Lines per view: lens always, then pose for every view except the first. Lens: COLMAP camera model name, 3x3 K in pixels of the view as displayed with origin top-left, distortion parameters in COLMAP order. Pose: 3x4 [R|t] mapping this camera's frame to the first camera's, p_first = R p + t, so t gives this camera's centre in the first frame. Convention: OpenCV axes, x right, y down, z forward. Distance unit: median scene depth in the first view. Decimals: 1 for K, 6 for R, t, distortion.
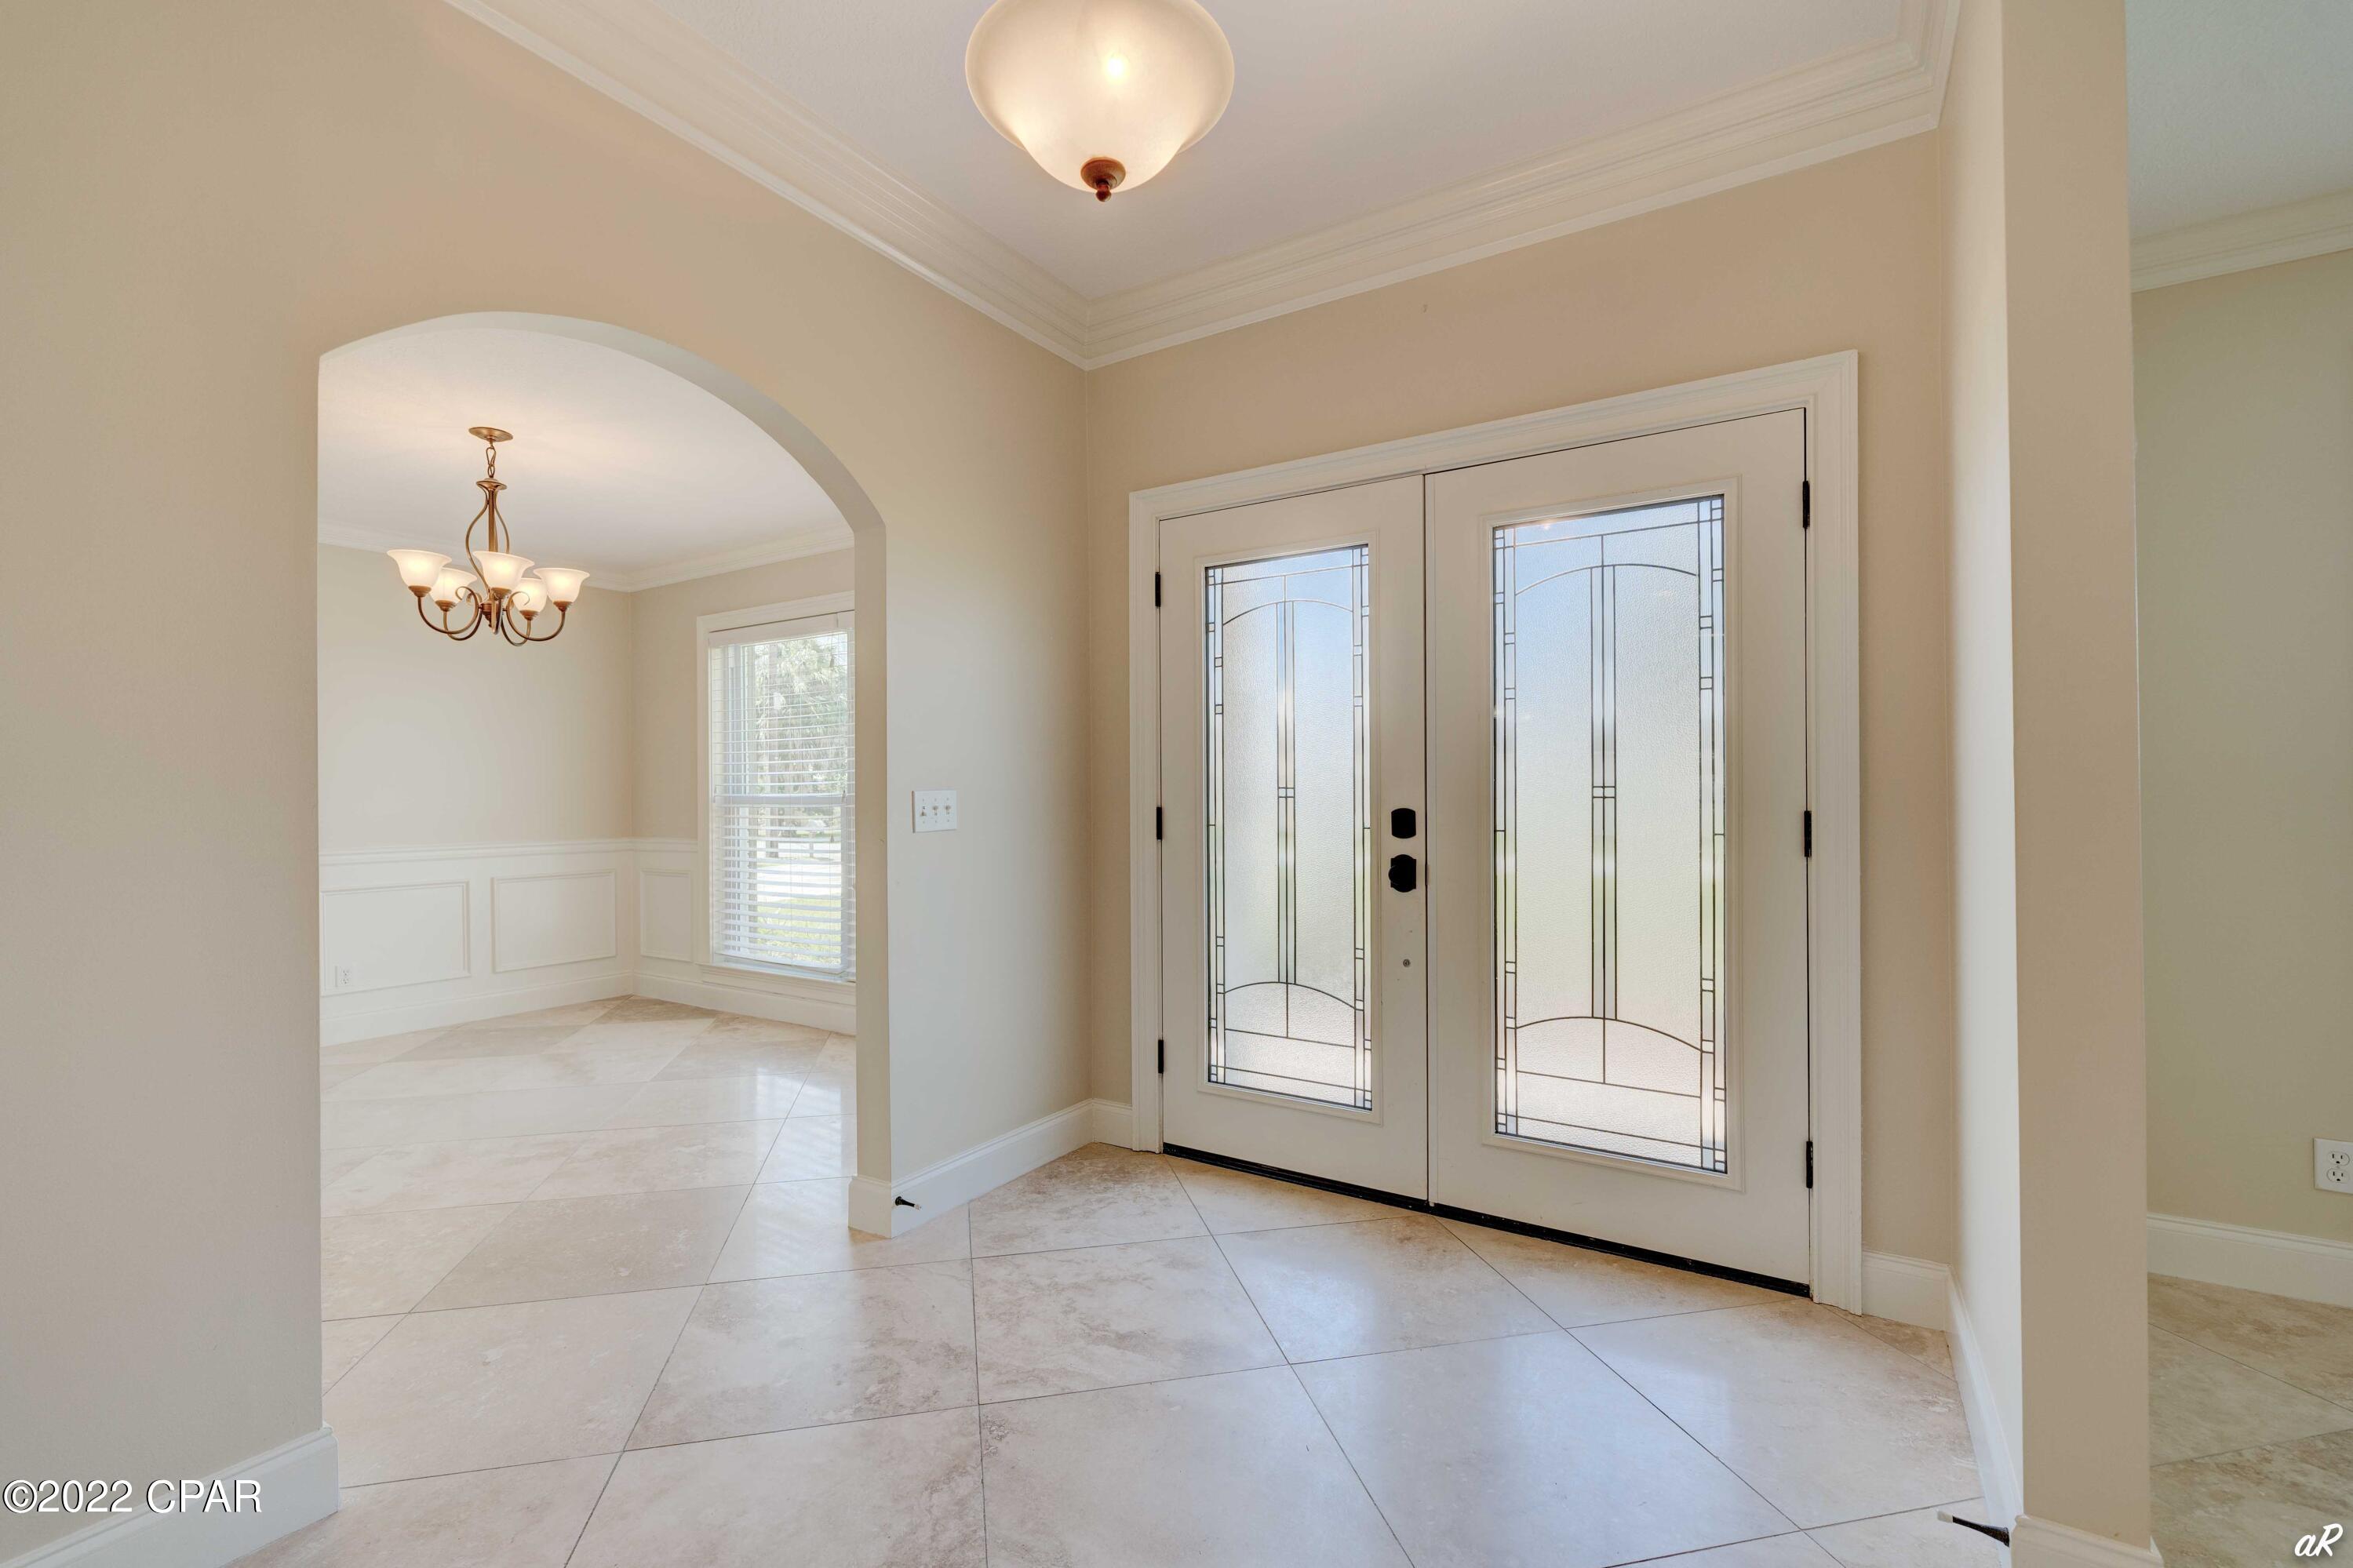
lens RADIAL K [[1037.5, 0, 1189.4], [0, 1037.5, 779.4], [0, 0, 1]] dist [0.001457, 0.000372]
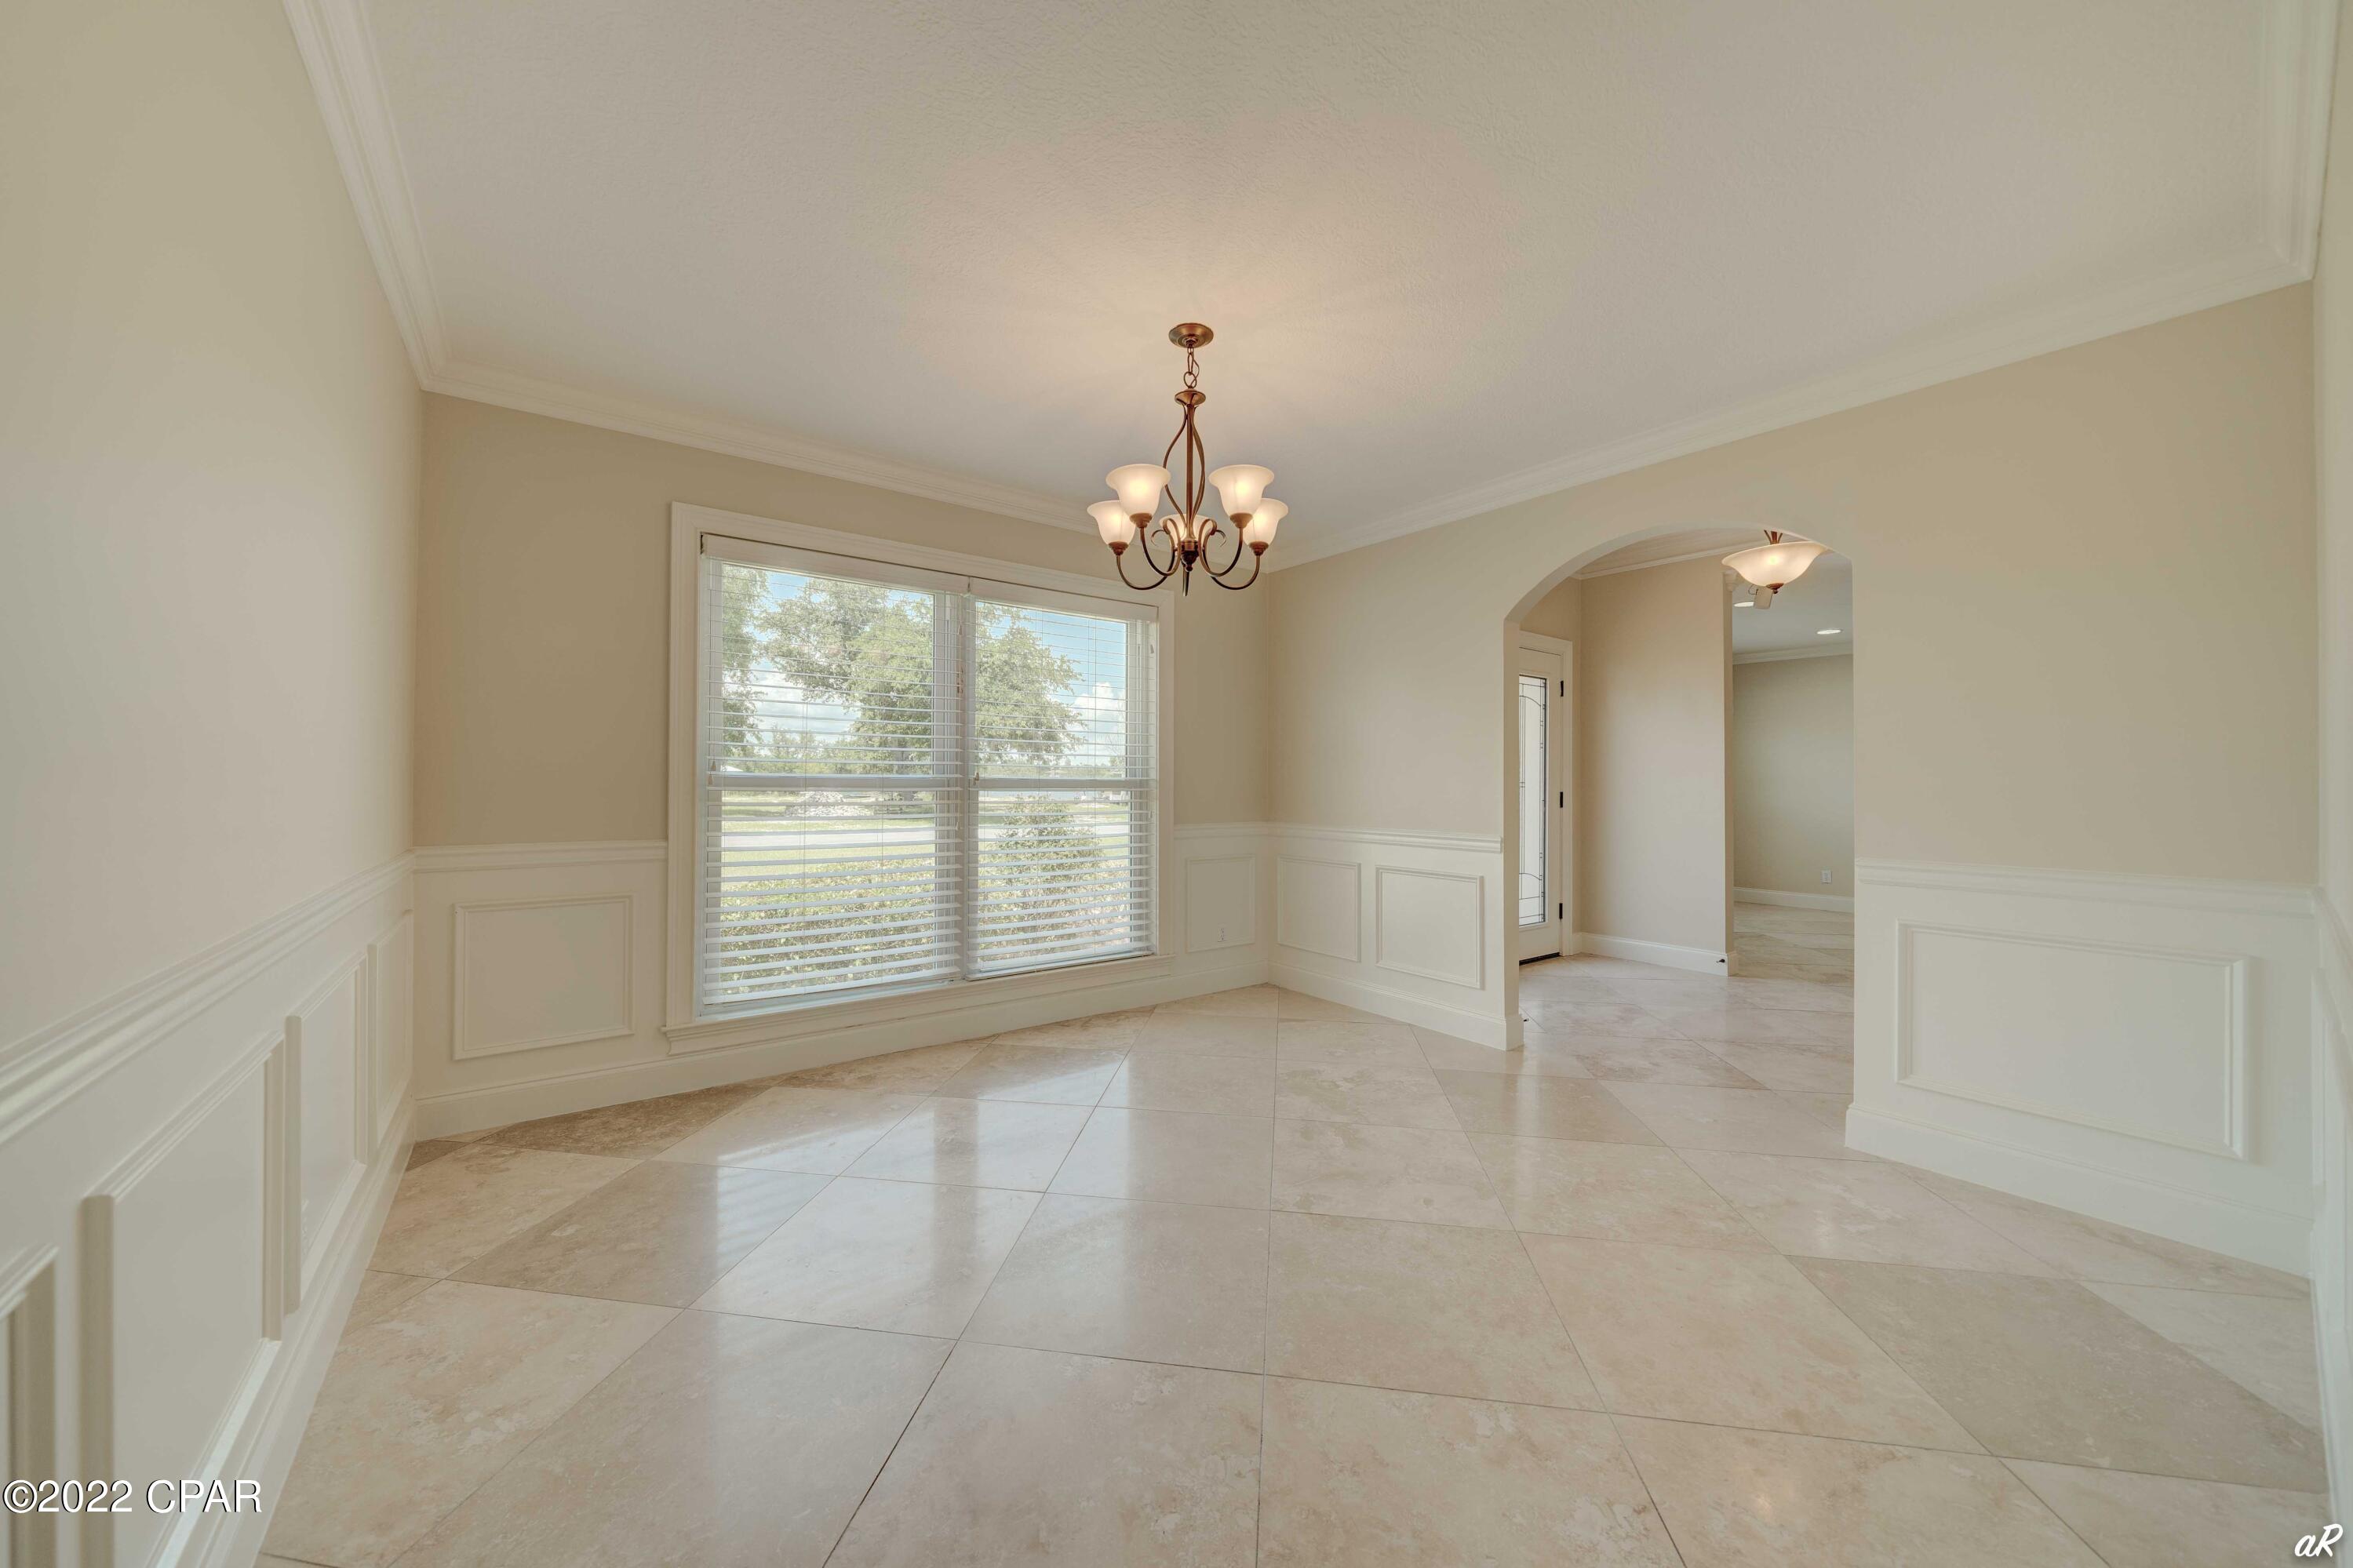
lens RADIAL K [[824.6, 0, 1167.2], [0, 824.6, 770.1], [0, 0, 1]] dist [-0.006093, 0.000018]
pose [[0.349626, 0.026204, 0.936523, -1.461766], [-0.021710, 0.999567, -0.019863, 0.027971], [-0.936638, -0.013387, 0.350044, 0.895626]]
